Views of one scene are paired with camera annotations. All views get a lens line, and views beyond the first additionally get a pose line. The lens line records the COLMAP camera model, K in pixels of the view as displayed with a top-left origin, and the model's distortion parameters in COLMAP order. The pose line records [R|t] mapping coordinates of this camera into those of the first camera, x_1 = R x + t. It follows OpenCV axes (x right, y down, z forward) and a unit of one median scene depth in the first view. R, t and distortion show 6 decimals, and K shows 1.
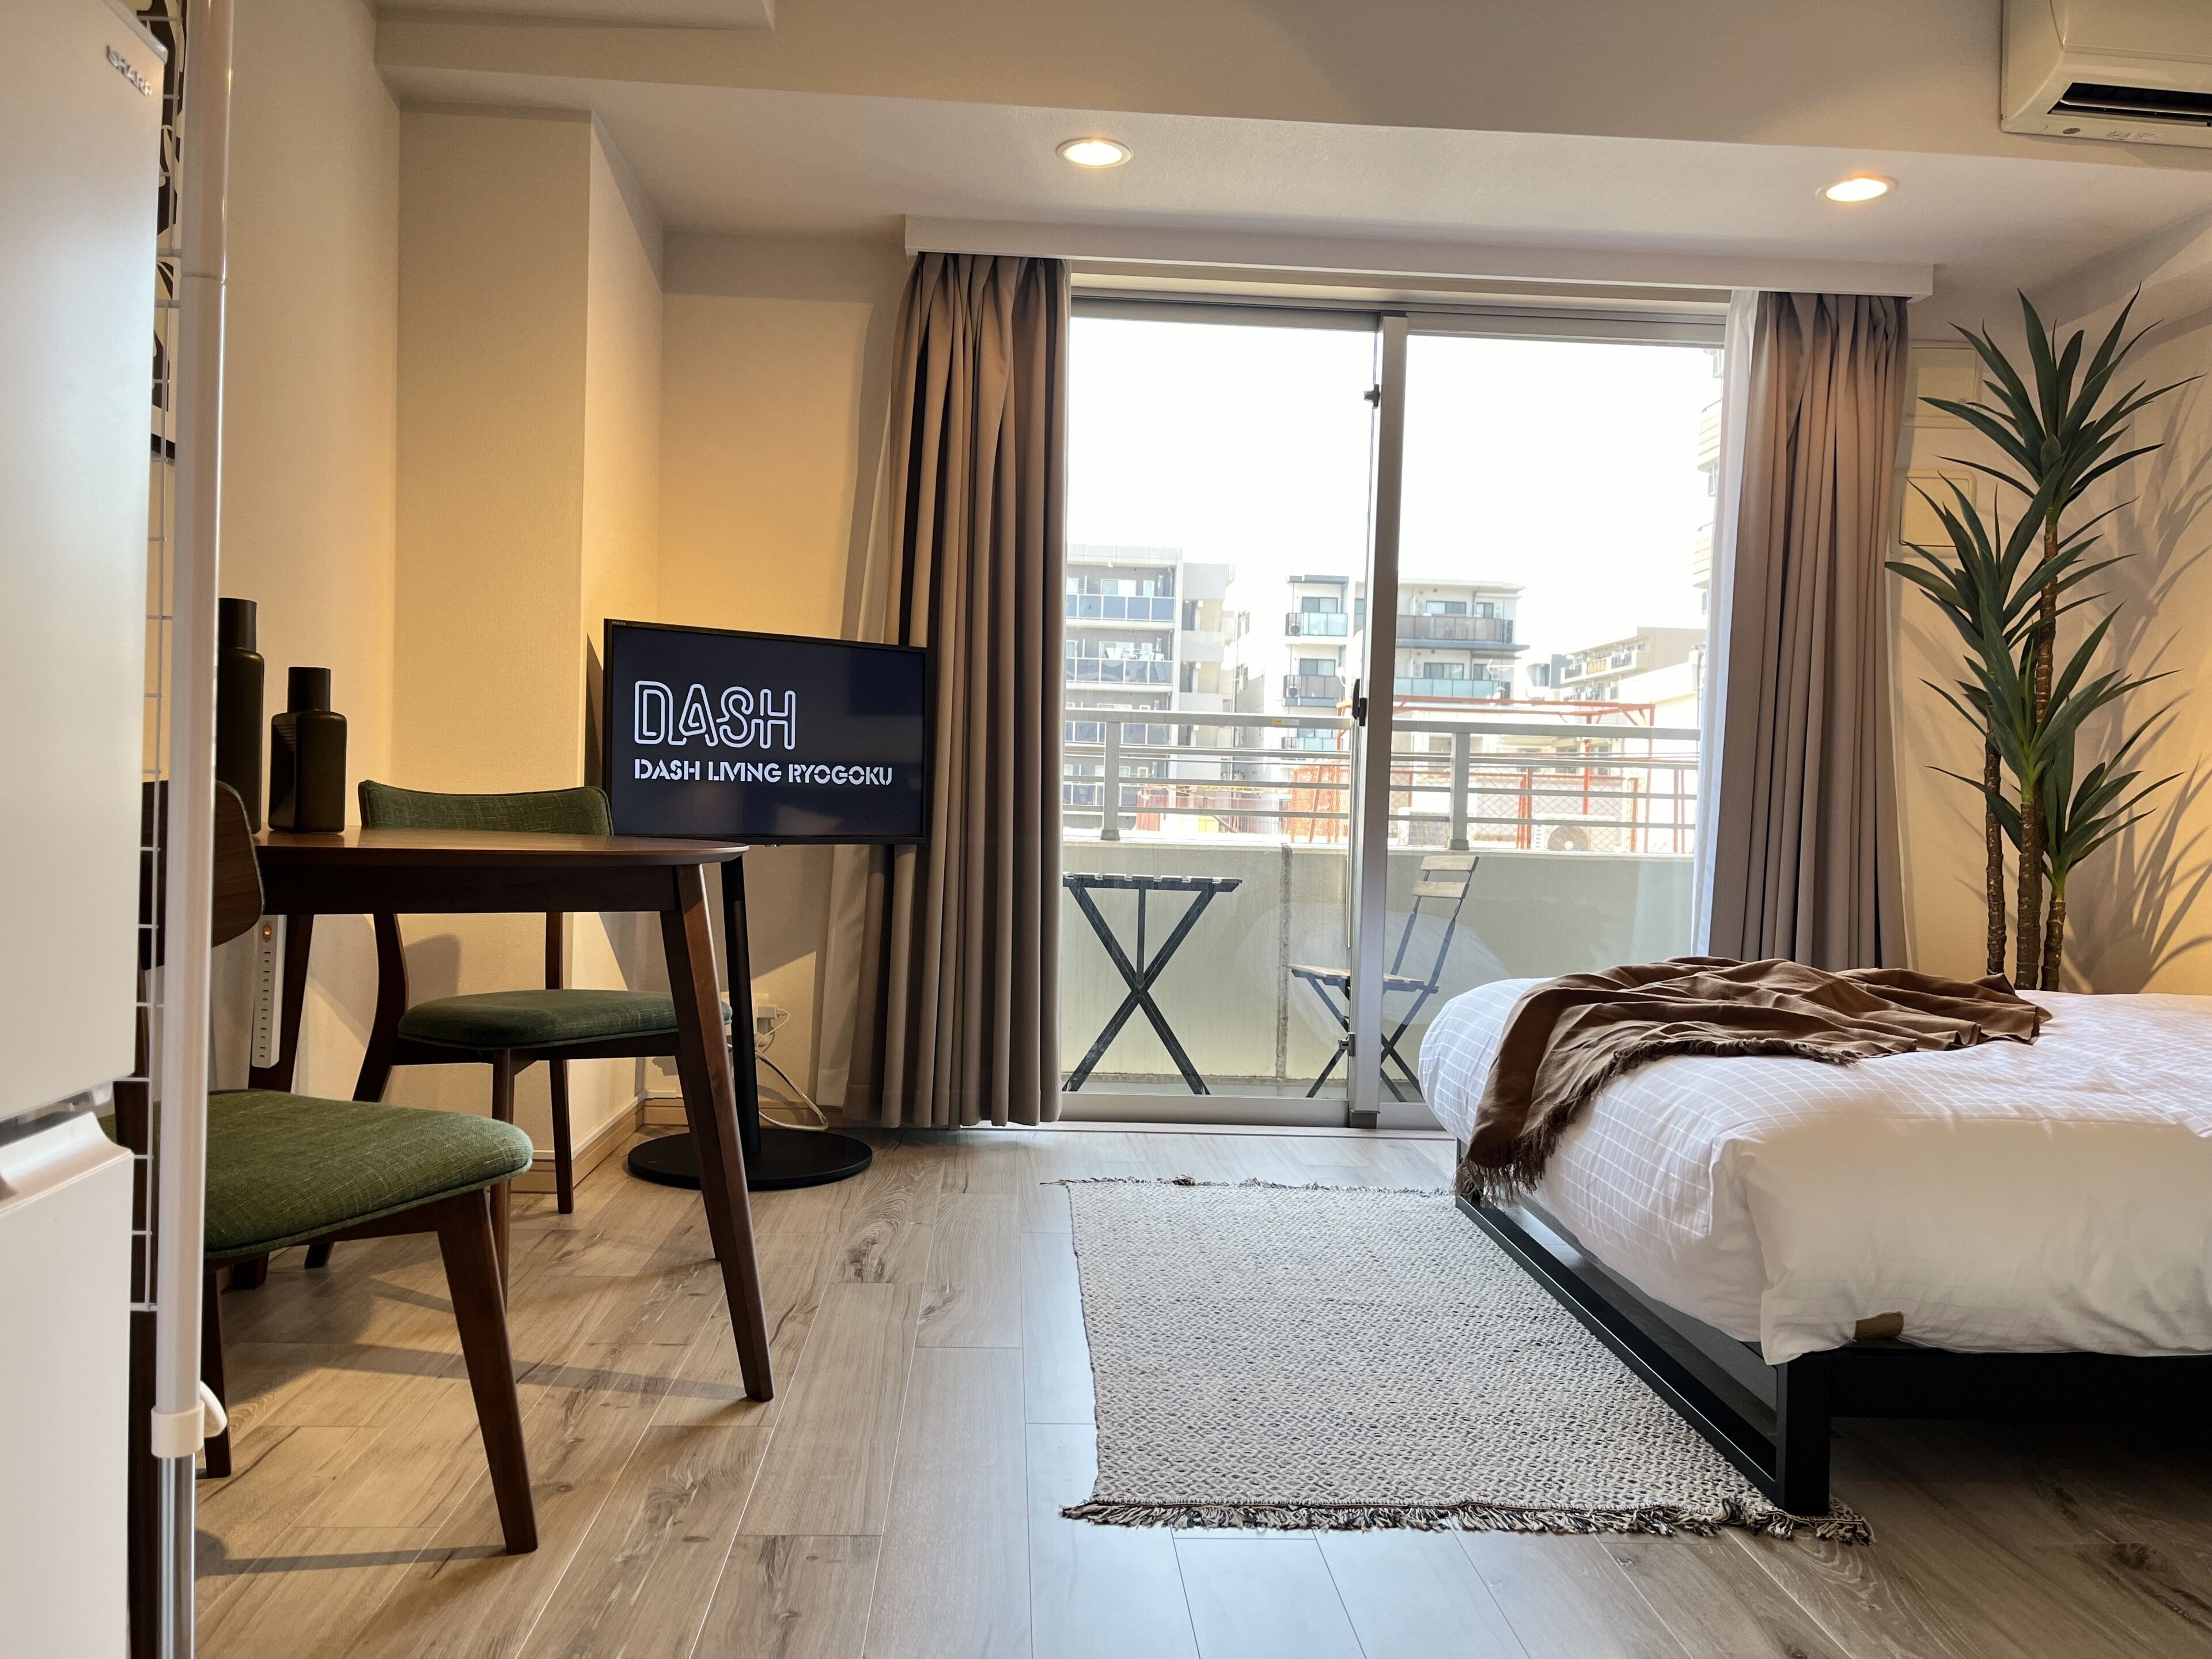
lens RADIAL K [[1620.0, 0, 1103.7], [0, 1620.0, 848.2], [0, 0, 1]] dist [0.009235, 0.000228]
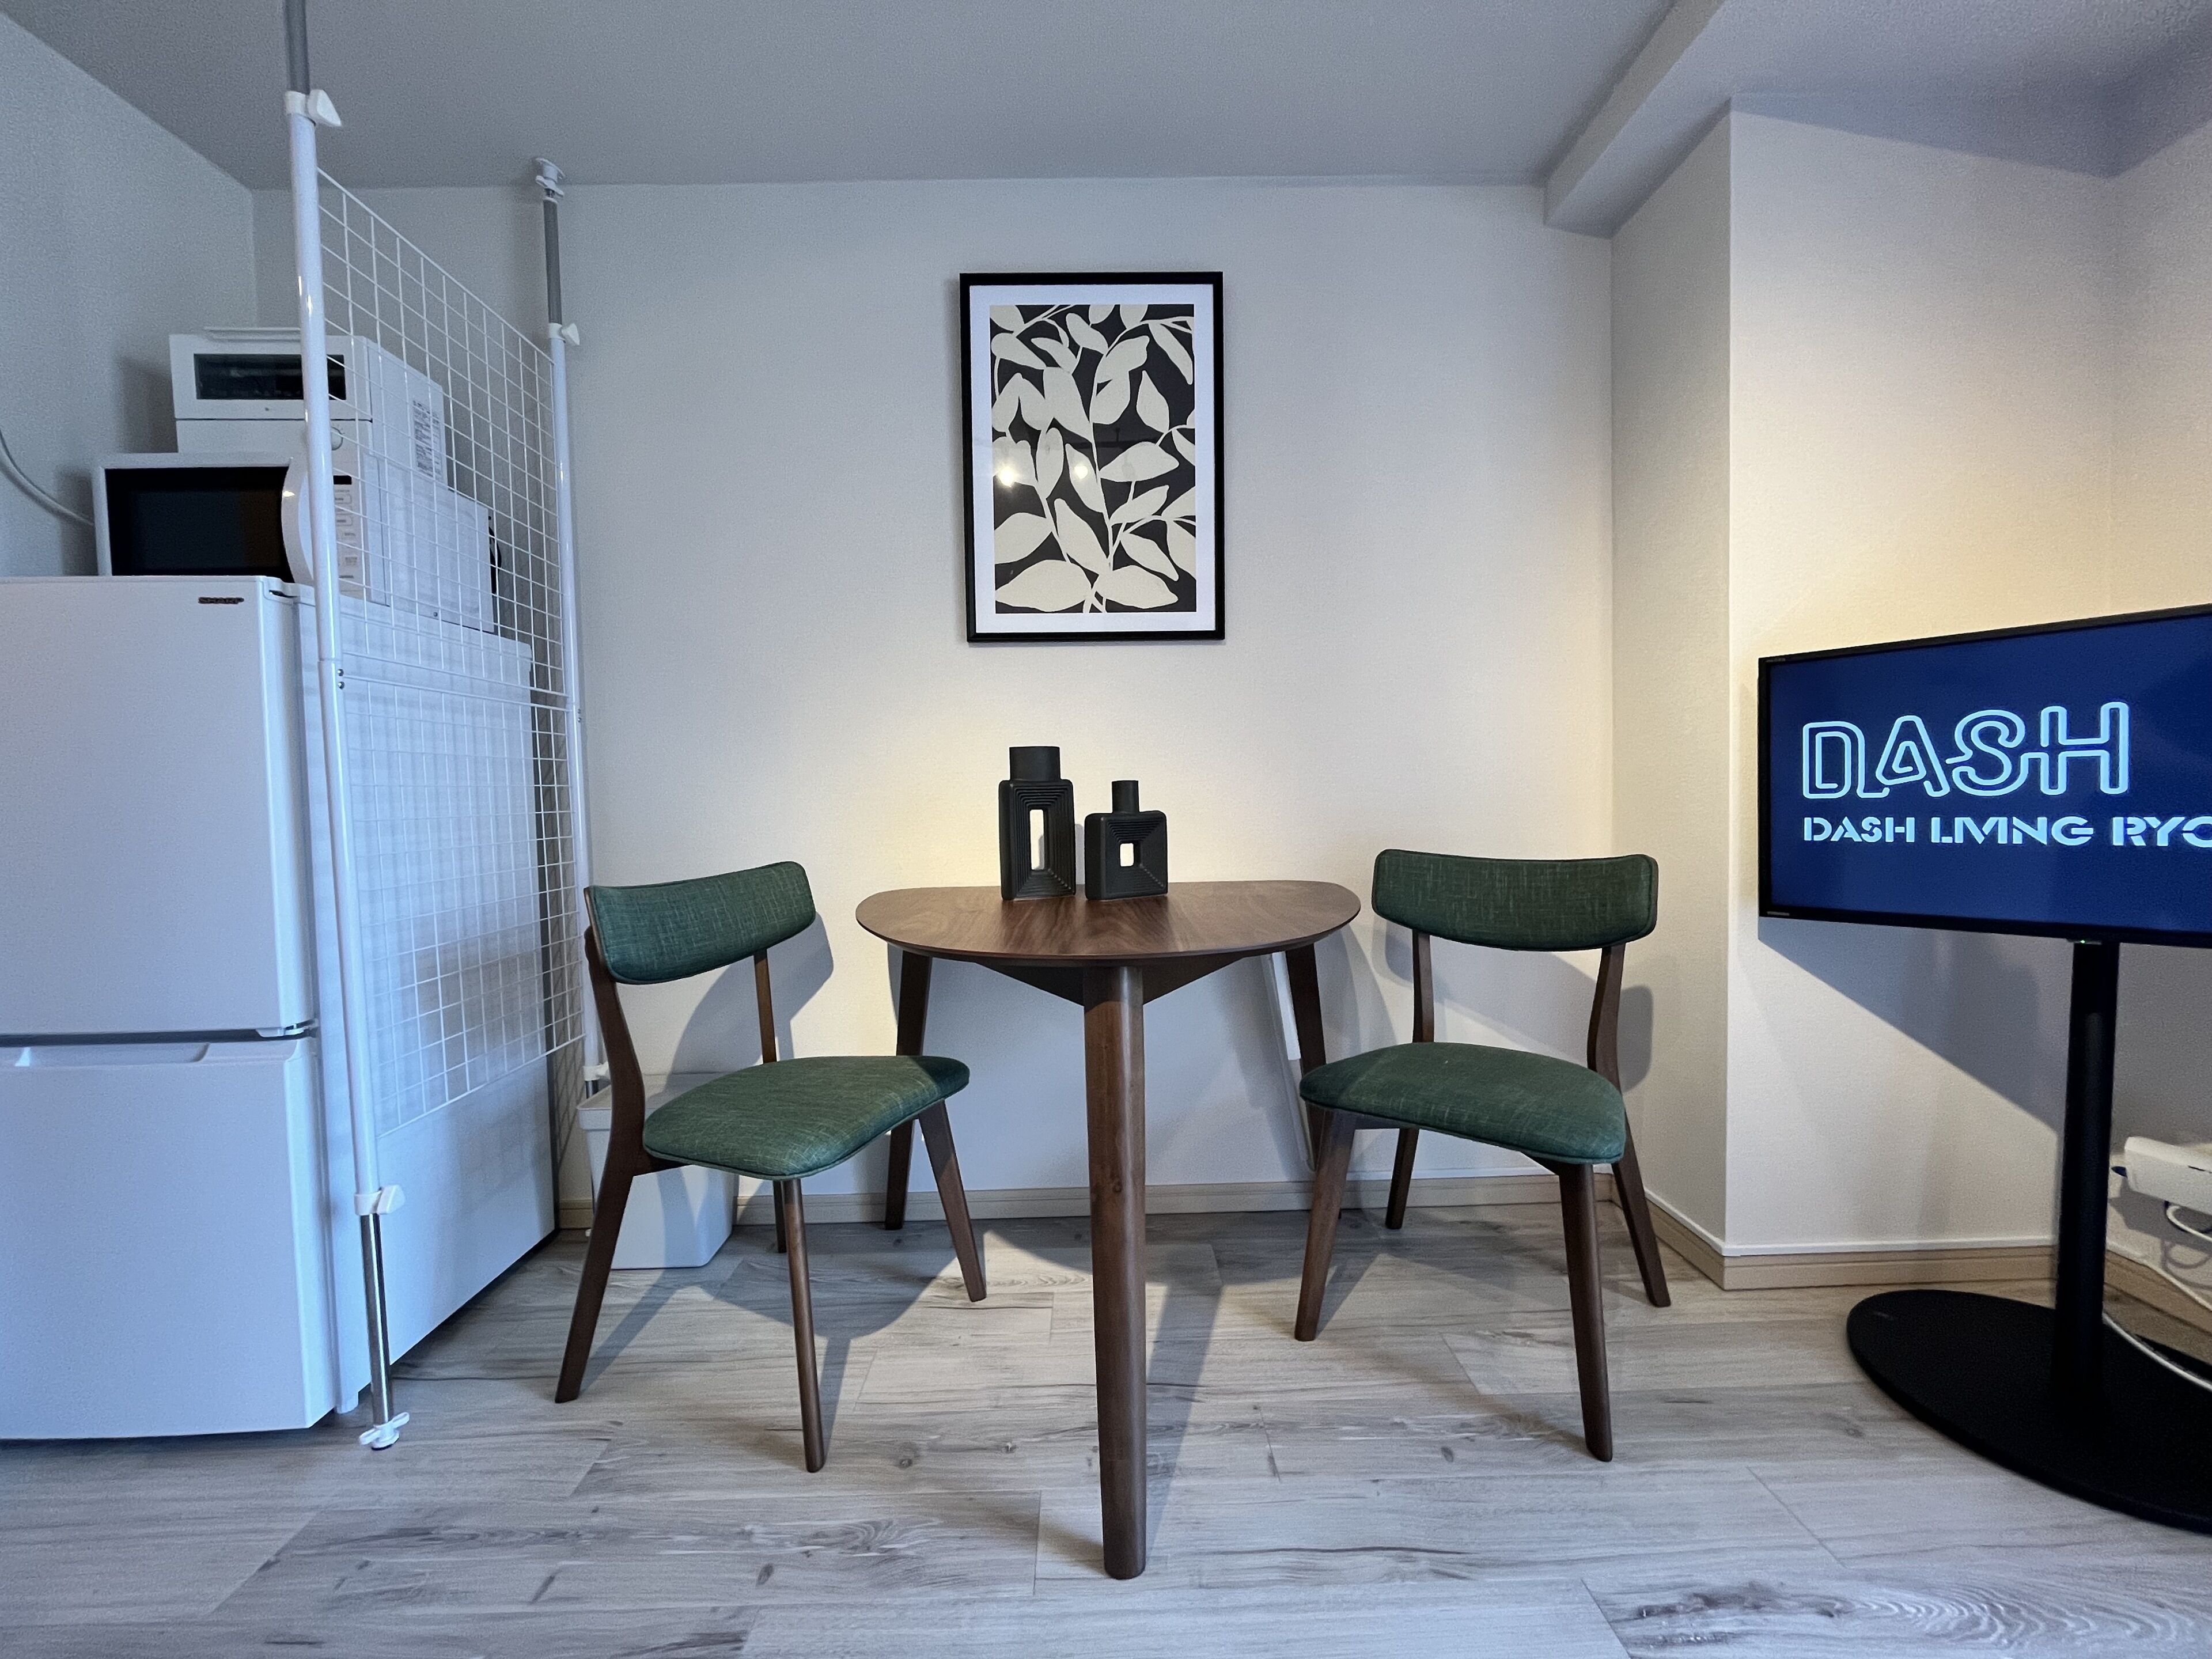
lens RADIAL K [[890.3, 0, 1113.5], [0, 890.3, 832.2], [0, 0, 1]] dist [-0.002741, -0.000218]
pose [[-0.037053, 0.011014, -0.999253, 0.177019], [-0.009445, 0.999891, 0.011371, -0.048050], [0.999269, 0.009859, -0.036945, 0.645199]]
